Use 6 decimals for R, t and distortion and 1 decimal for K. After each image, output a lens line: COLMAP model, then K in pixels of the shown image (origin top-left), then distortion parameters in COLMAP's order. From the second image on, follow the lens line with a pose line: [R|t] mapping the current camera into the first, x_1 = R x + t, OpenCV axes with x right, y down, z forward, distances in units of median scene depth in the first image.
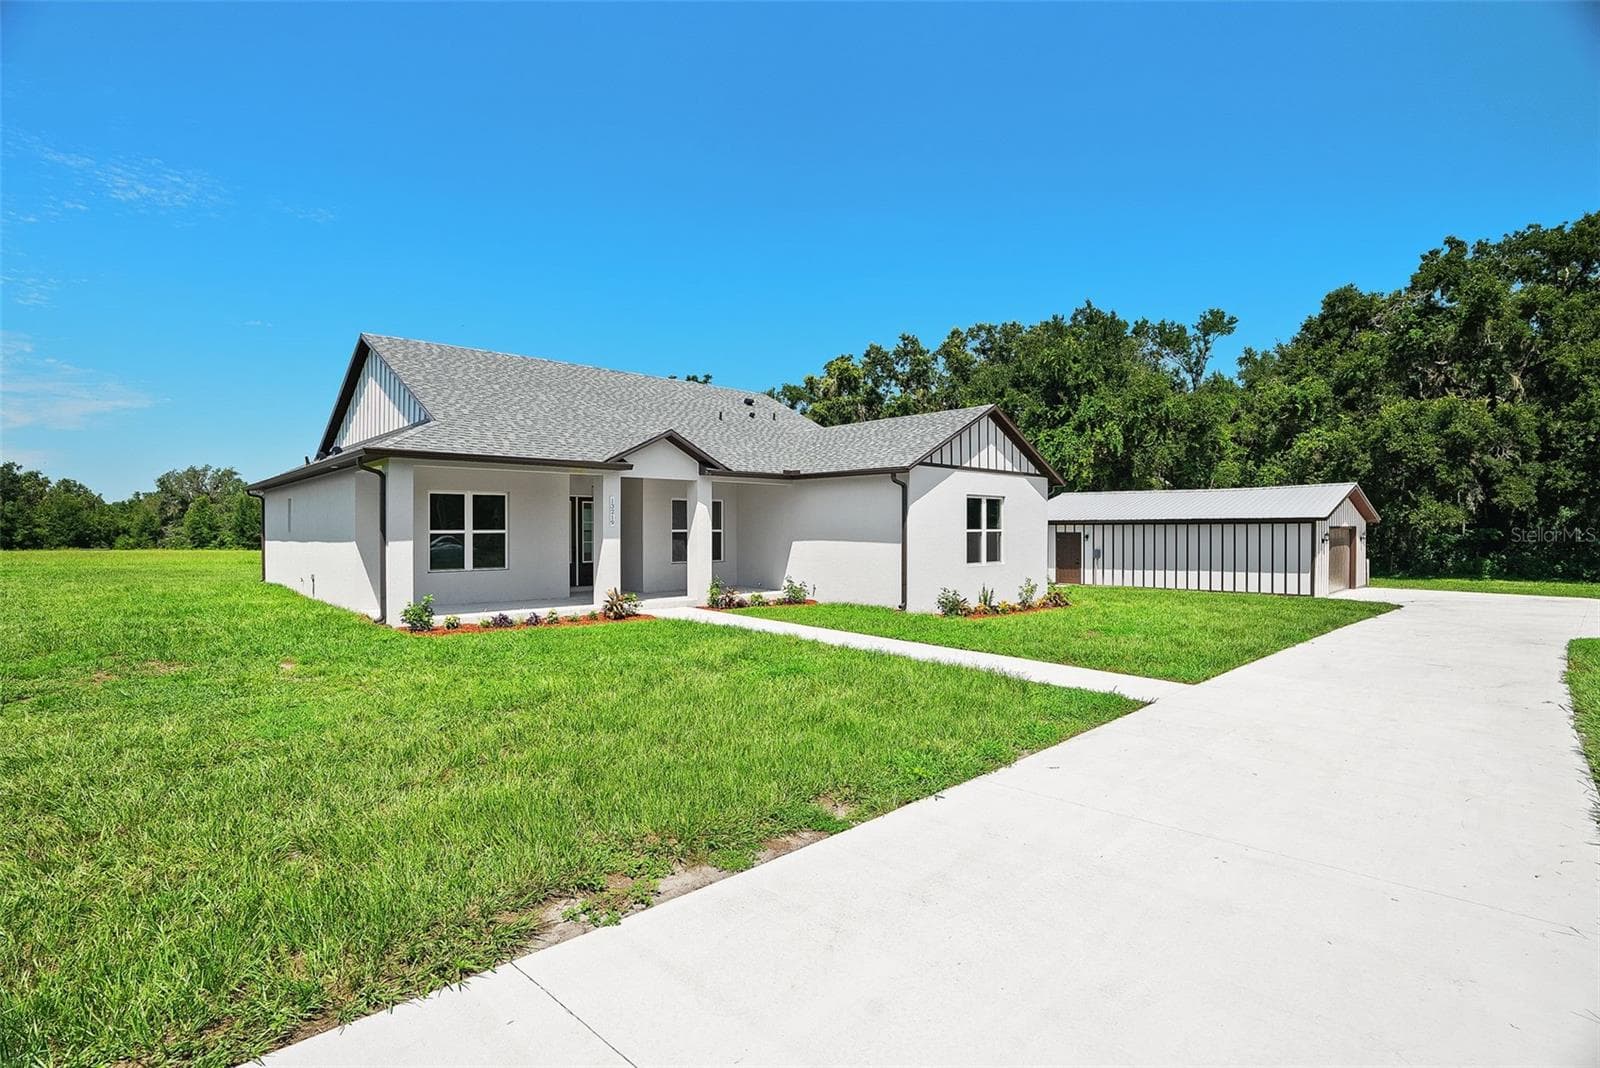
lens RADIAL K [[758.7, 0, 810.2], [0, 758.7, 538.3], [0, 0, 1]] dist [-0.043860, 0.000710]
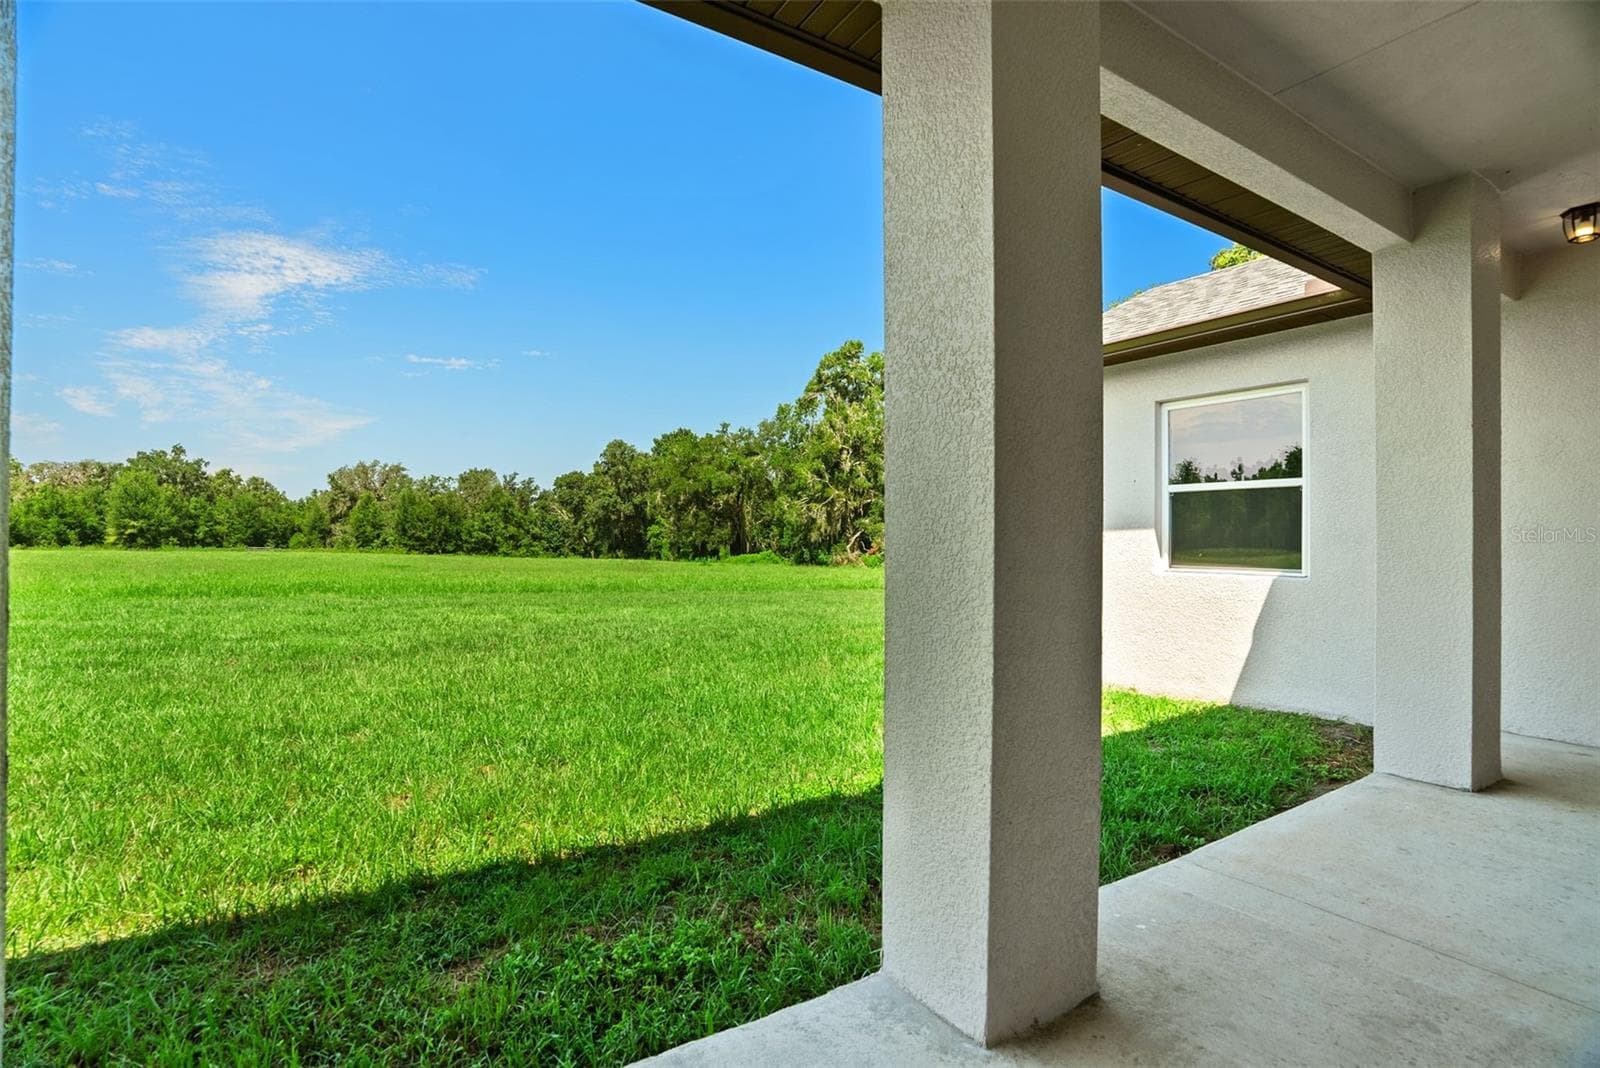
lens RADIAL K [[758.7, 0, 810.2], [0, 758.7, 538.3], [0, 0, 1]] dist [-0.043860, 0.000710]
pose [[0.979925, 0.009436, -0.199142, -0.085715], [-0.010736, 0.999928, -0.005447, 0.000299], [0.199077, 0.007476, 0.979955, 0.185259]]
